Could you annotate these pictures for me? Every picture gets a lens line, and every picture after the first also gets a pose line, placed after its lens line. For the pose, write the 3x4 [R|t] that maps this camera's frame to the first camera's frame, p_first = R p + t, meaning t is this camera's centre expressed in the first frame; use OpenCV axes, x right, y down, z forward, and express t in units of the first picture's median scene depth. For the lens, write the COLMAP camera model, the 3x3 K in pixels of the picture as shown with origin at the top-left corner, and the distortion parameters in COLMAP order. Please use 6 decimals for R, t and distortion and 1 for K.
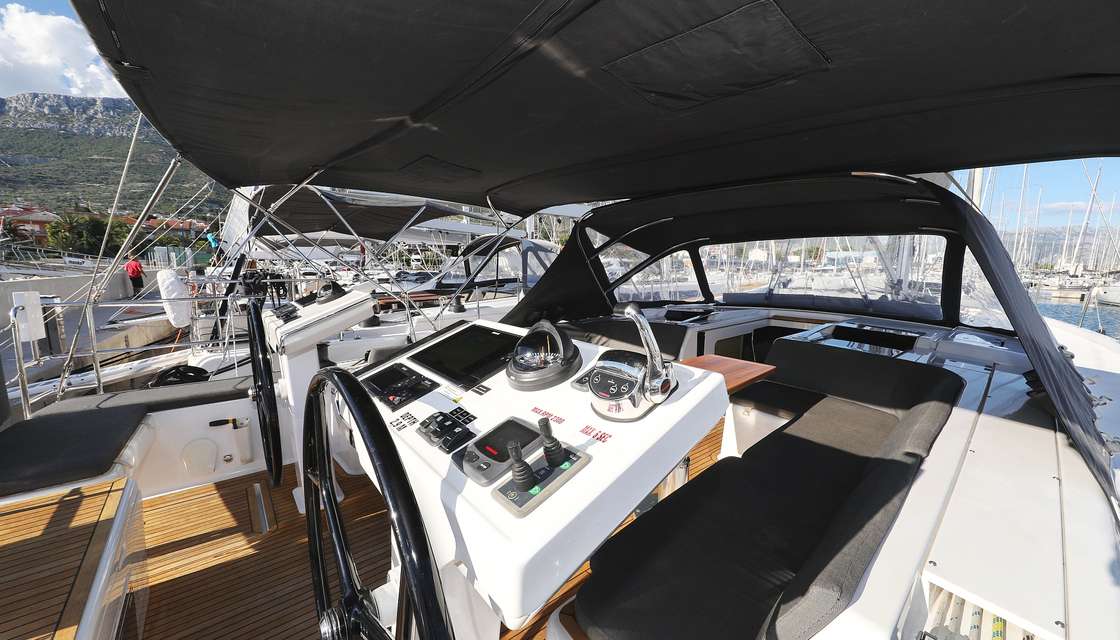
lens RADIAL K [[410.1, 0, 547.2], [0, 410.1, 323.9], [0, 0, 1]] dist [0.011205, -0.000165]
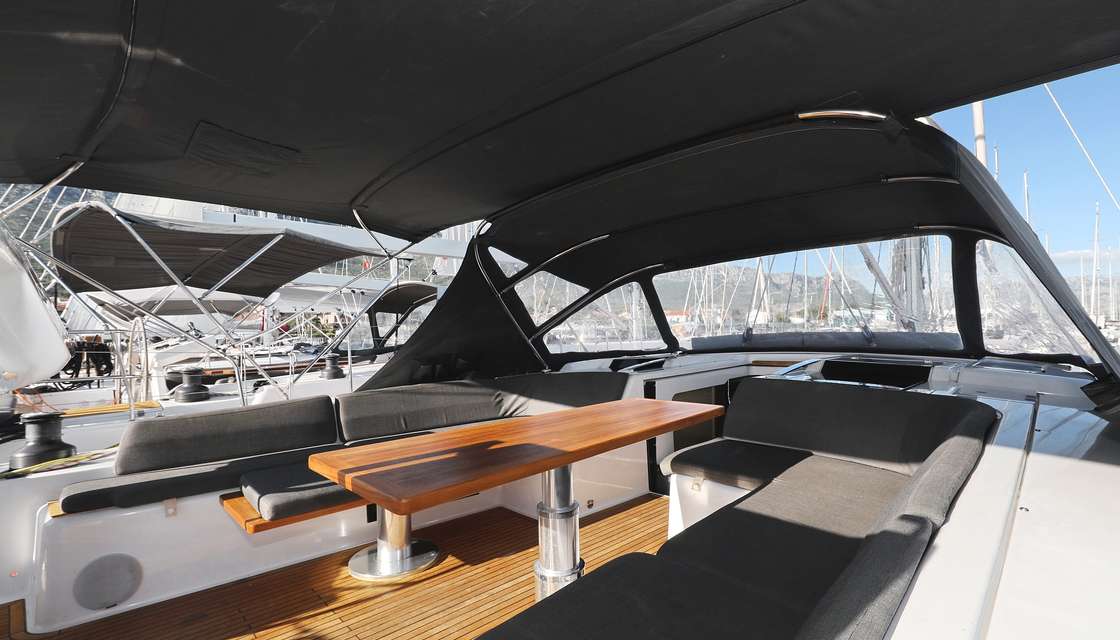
lens RADIAL K [[514.7, 0, 534.9], [0, 514.7, 338.9], [0, 0, 1]] dist [0.016159, -0.001832]
pose [[0.997033, -0.038545, 0.066636, 0.116842], [0.046558, 0.991287, -0.123220, 0.046998], [-0.061306, 0.125957, 0.990140, 0.112668]]
